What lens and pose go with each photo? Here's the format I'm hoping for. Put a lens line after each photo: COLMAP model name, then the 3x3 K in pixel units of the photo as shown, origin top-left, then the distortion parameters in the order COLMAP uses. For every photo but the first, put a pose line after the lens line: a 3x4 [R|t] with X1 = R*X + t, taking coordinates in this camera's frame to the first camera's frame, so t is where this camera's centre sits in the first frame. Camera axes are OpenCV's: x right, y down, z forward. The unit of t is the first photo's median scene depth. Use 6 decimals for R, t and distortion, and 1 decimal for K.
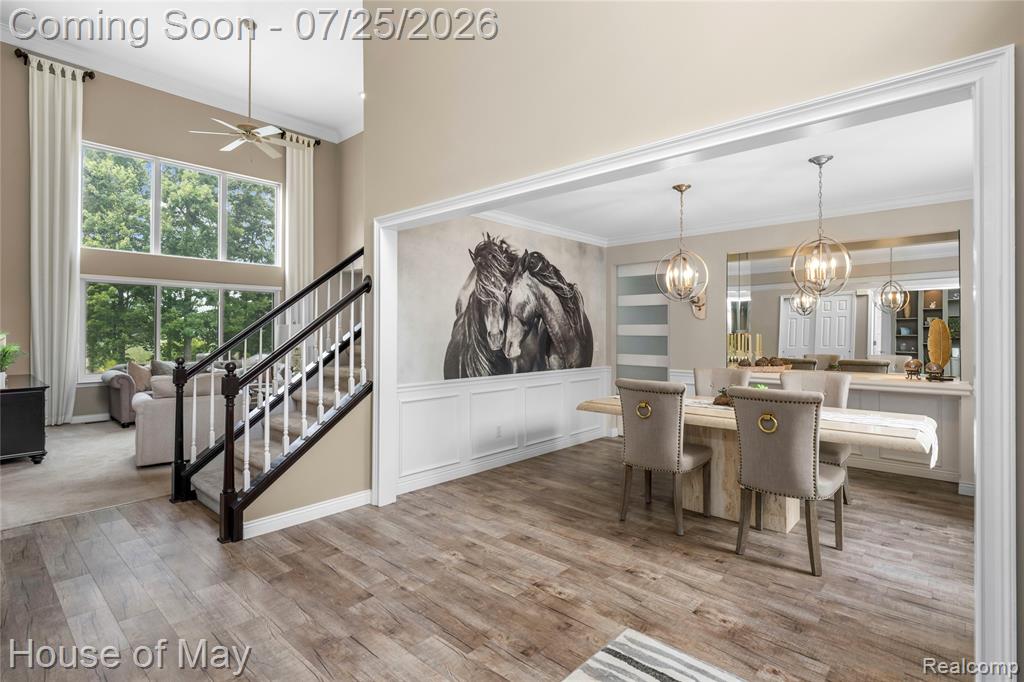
lens RADIAL K [[496.6, 0, 518.7], [0, 496.6, 334.3], [0, 0, 1]] dist [-0.001116, 0.000010]
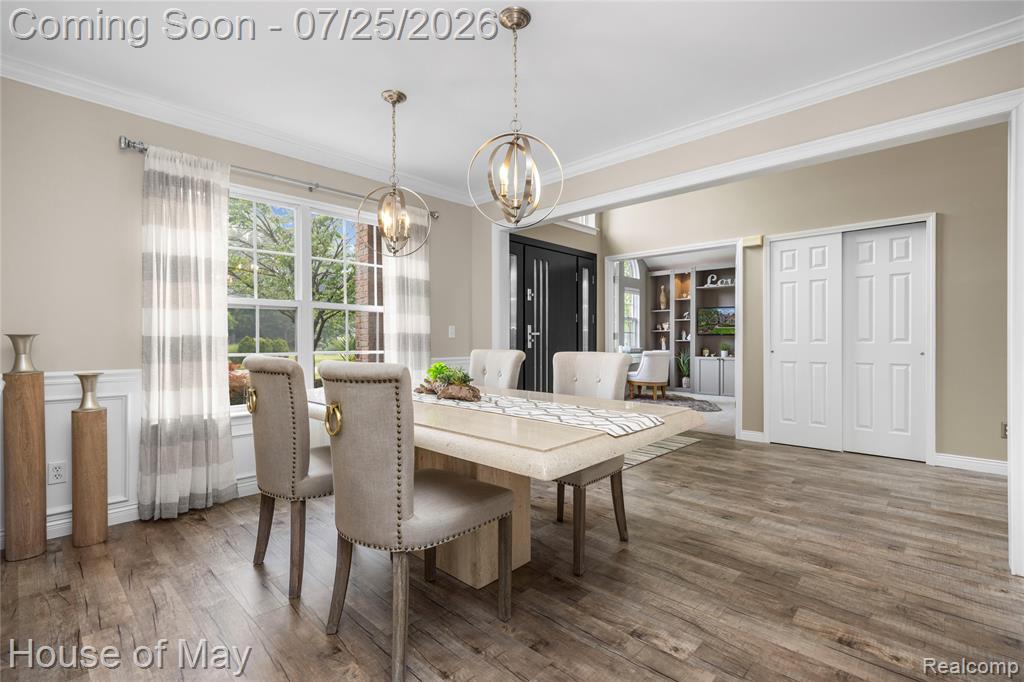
lens RADIAL K [[460.7, 0, 514.1], [0, 460.7, 340.8], [0, 0, 1]] dist [-0.000218, -0.000146]
pose [[-0.999608, -0.001347, 0.027977, 0.217932], [-0.001082, 0.999954, 0.009516, 0.038070], [-0.027988, 0.009482, -0.999563, 1.042745]]
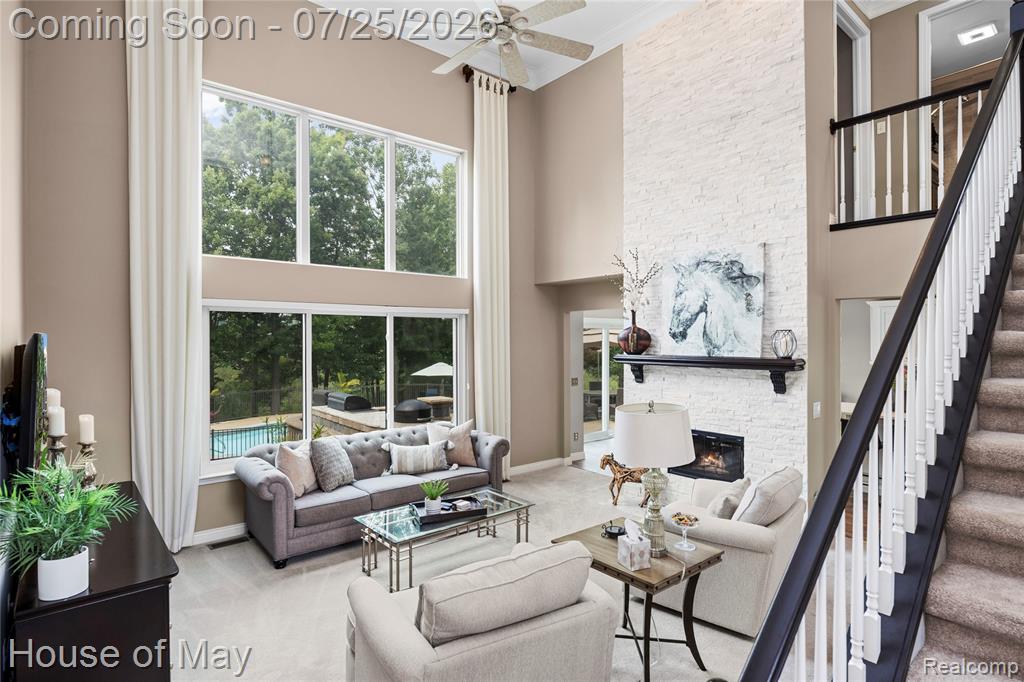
lens RADIAL K [[533.6, 0, 511.5], [0, 533.6, 340.4], [0, 0, 1]] dist [-0.001686, 0.000059]
pose [[0.989369, -0.006142, -0.145299, -0.507565], [0.005642, 0.999977, -0.003854, -0.081255], [0.145319, 0.002993, 0.989380, 0.497815]]
